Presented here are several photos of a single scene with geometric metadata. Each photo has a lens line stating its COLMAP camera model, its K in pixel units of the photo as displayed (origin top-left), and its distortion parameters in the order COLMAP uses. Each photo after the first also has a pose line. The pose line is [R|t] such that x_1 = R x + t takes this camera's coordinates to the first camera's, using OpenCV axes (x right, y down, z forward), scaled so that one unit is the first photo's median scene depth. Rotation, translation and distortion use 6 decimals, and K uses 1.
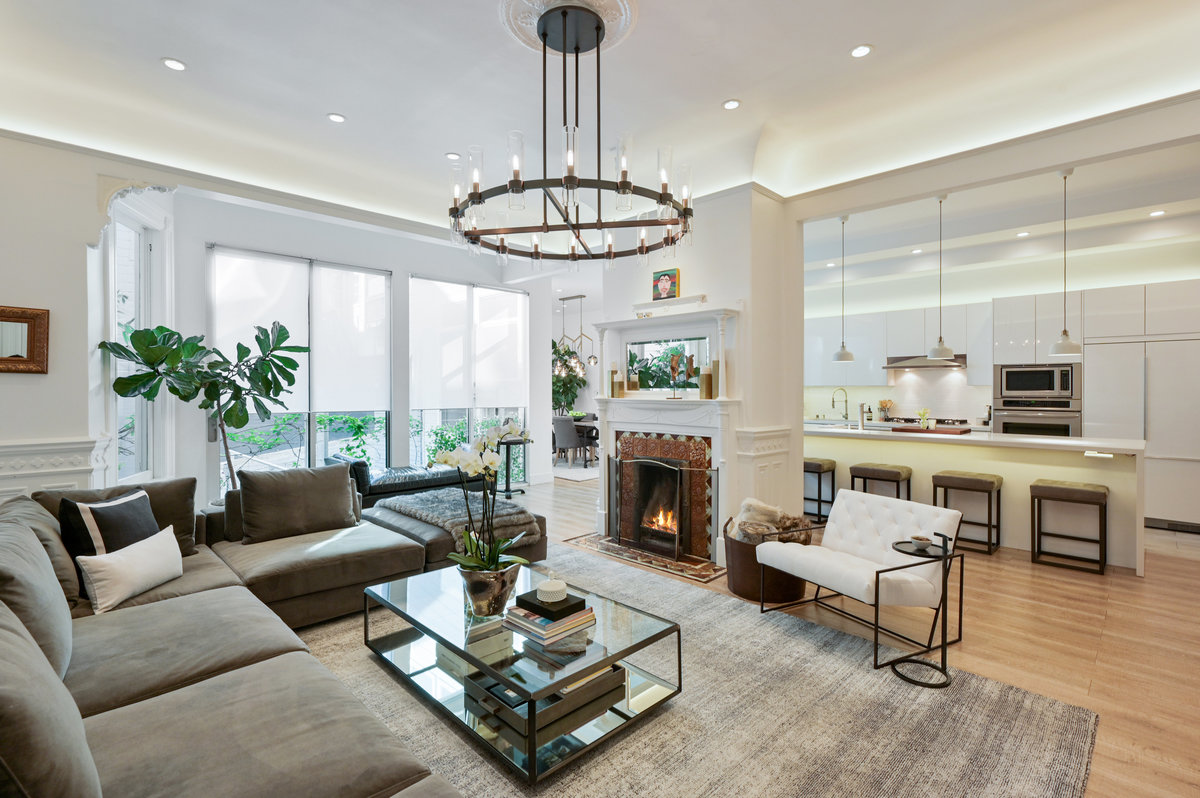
lens RADIAL K [[555.3, 0, 604.0], [0, 555.3, 389.4], [0, 0, 1]] dist [0.000080, -0.000017]
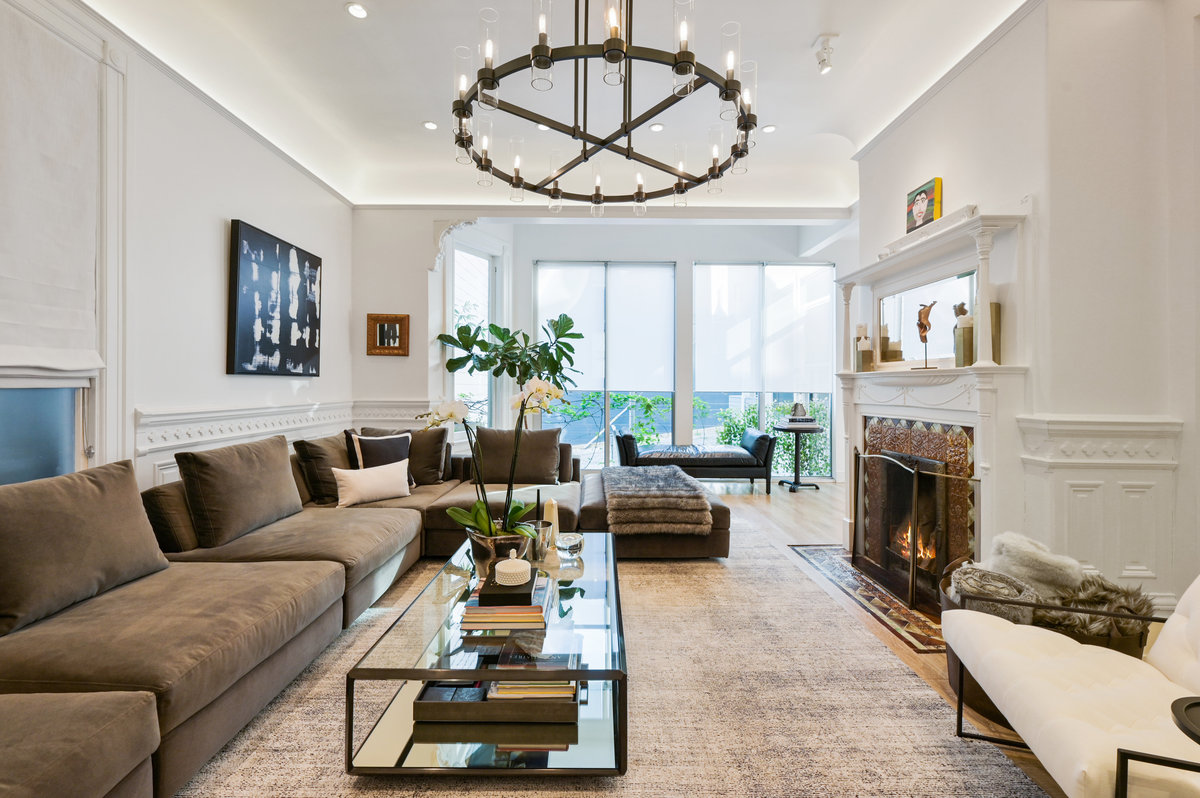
lens RADIAL K [[507.8, 0, 601.2], [0, 507.8, 383.2], [0, 0, 1]] dist [-0.000477, 0.000028]
pose [[0.710911, -0.000533, -0.703282, 0.295740], [-0.006494, 0.999952, -0.007322, 0.042884], [0.703252, 0.009773, 0.710874, 0.293627]]
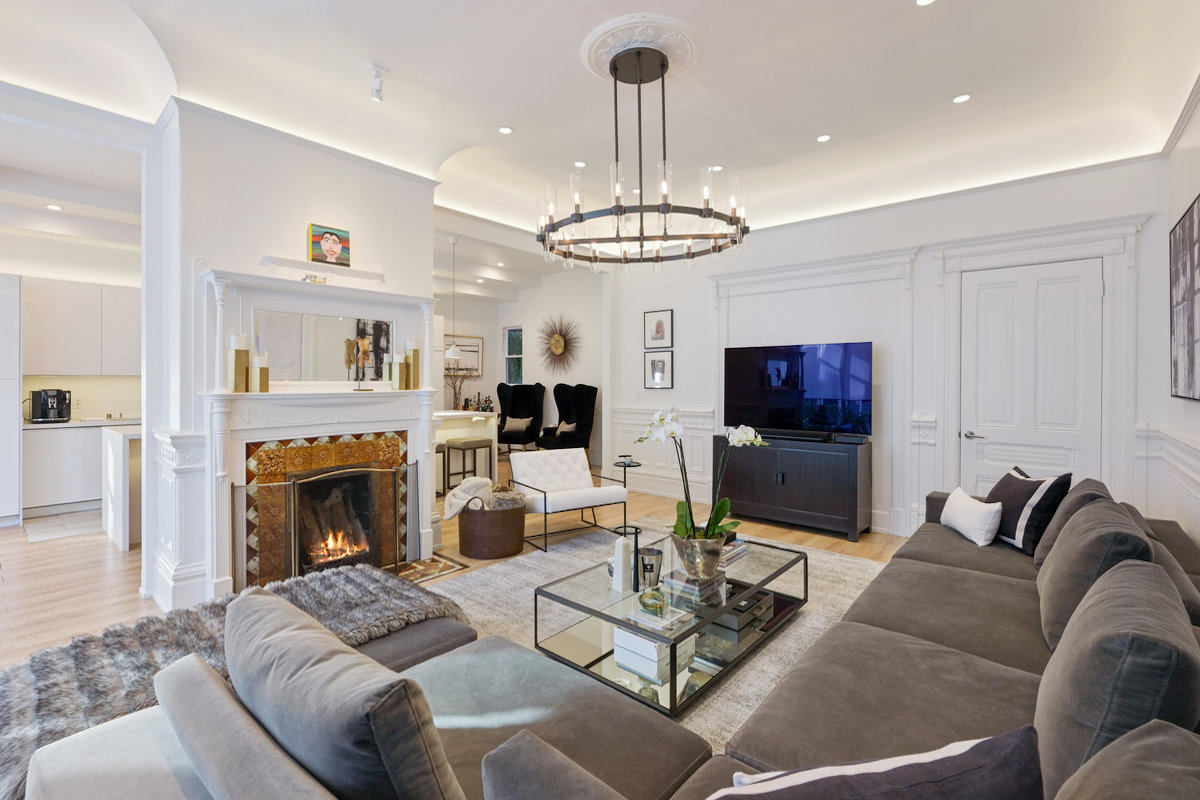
lens RADIAL K [[535.2, 0, 599.7], [0, 535.2, 384.0], [0, 0, 1]] dist [0.000011, -0.000035]
pose [[-0.081224, -0.007322, 0.996669, -0.736925], [-0.001276, 0.999973, 0.007242, 0.000303], [-0.996695, -0.000683, -0.081231, 0.744694]]
